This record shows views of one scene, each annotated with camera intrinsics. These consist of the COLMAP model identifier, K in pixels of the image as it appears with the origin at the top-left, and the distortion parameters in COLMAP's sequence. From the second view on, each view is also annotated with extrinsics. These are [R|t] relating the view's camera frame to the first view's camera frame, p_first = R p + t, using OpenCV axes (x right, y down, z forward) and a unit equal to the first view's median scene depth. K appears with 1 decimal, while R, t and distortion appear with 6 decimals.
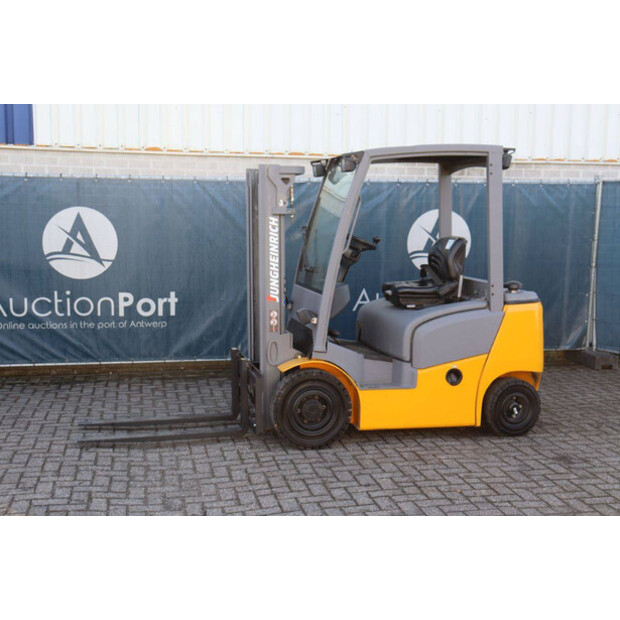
lens RADIAL K [[859.2, 0, 310.0], [0, 859.2, 310.0], [0, 0, 1]] dist [-0.007133, -0.001715]
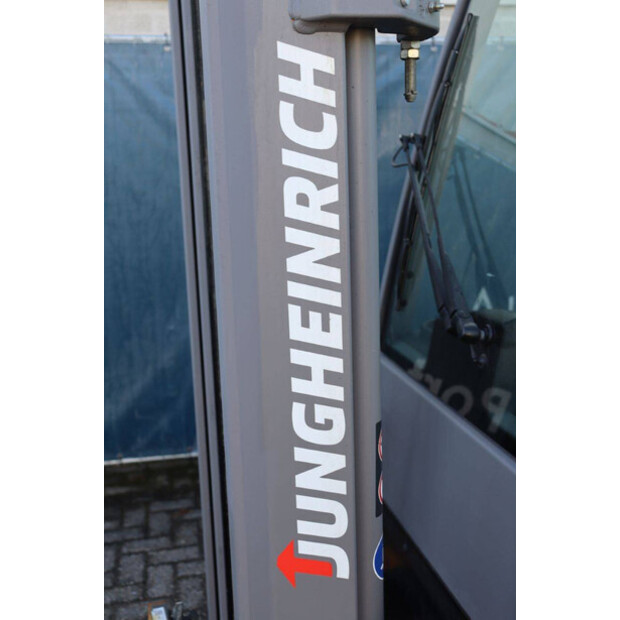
lens RADIAL K [[753.8, 0, 310.0], [0, 753.8, 310.0], [0, 0, 1]] dist [0.016245, 0.025292]
pose [[0.999559, -0.029435, -0.003876, -0.031420], [0.029660, 0.995813, 0.086474, -0.055038], [0.001315, -0.086551, 0.996247, 0.642923]]
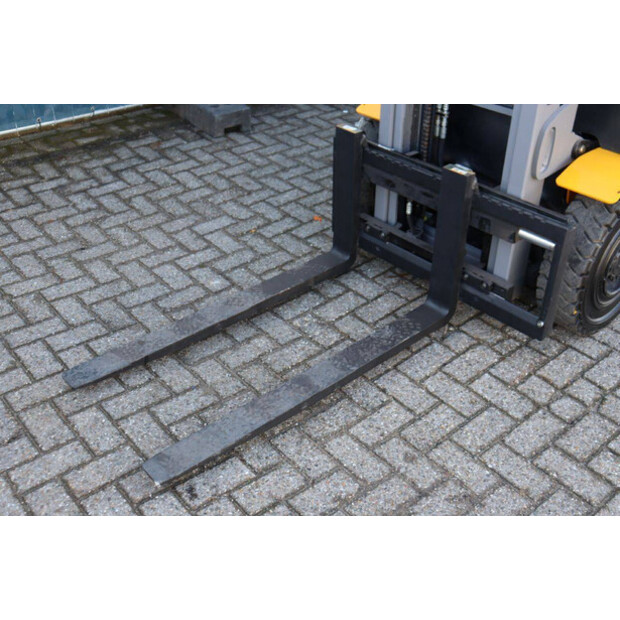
lens RADIAL K [[687.0, 0, 310.2], [0, 687.0, 298.5], [0, 0, 1]] dist [-0.027506, 0.024947]
pose [[0.880570, -0.261333, 0.395349, -0.227442], [0.048557, 0.879581, 0.473265, -0.041006], [-0.471421, -0.397546, 0.787222, 0.566056]]
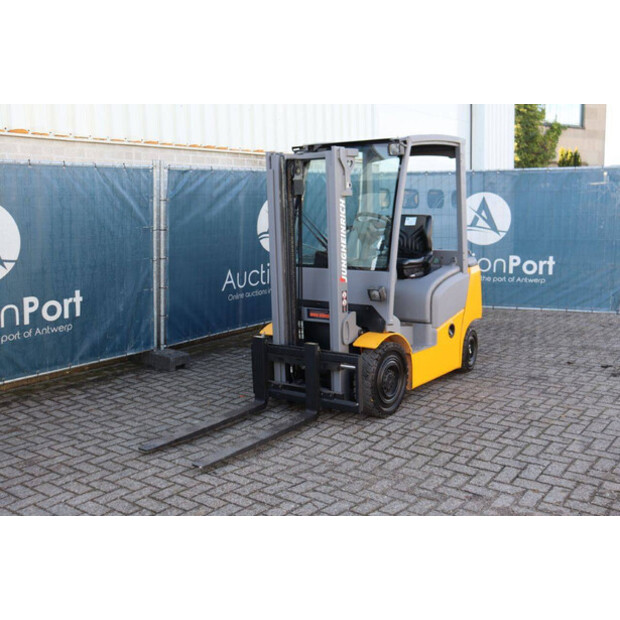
lens RADIAL K [[654.2, 0, 310.0], [0, 654.2, 310.0], [0, 0, 1]] dist [-0.035304, 0.010326]
pose [[0.758609, -0.123847, 0.639668, -0.427738], [0.096569, 0.992297, 0.077595, -0.031032], [-0.644350, 0.002908, 0.764725, 0.323711]]
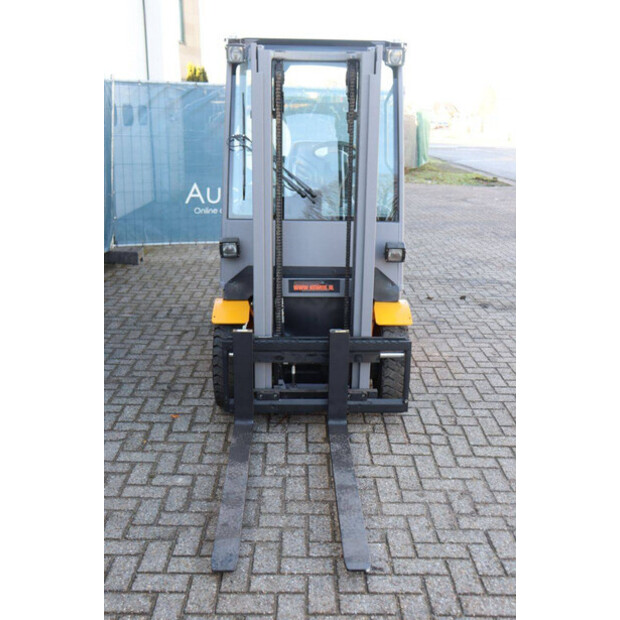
lens RADIAL K [[646.1, 0, 310.0], [0, 646.1, 310.0], [0, 0, 1]] dist [-0.041843, 0.017735]
pose [[0.201302, -0.282397, 0.937939, -0.442687], [0.090395, 0.958810, 0.269280, -0.081190], [-0.975349, 0.030578, 0.218537, 0.695791]]
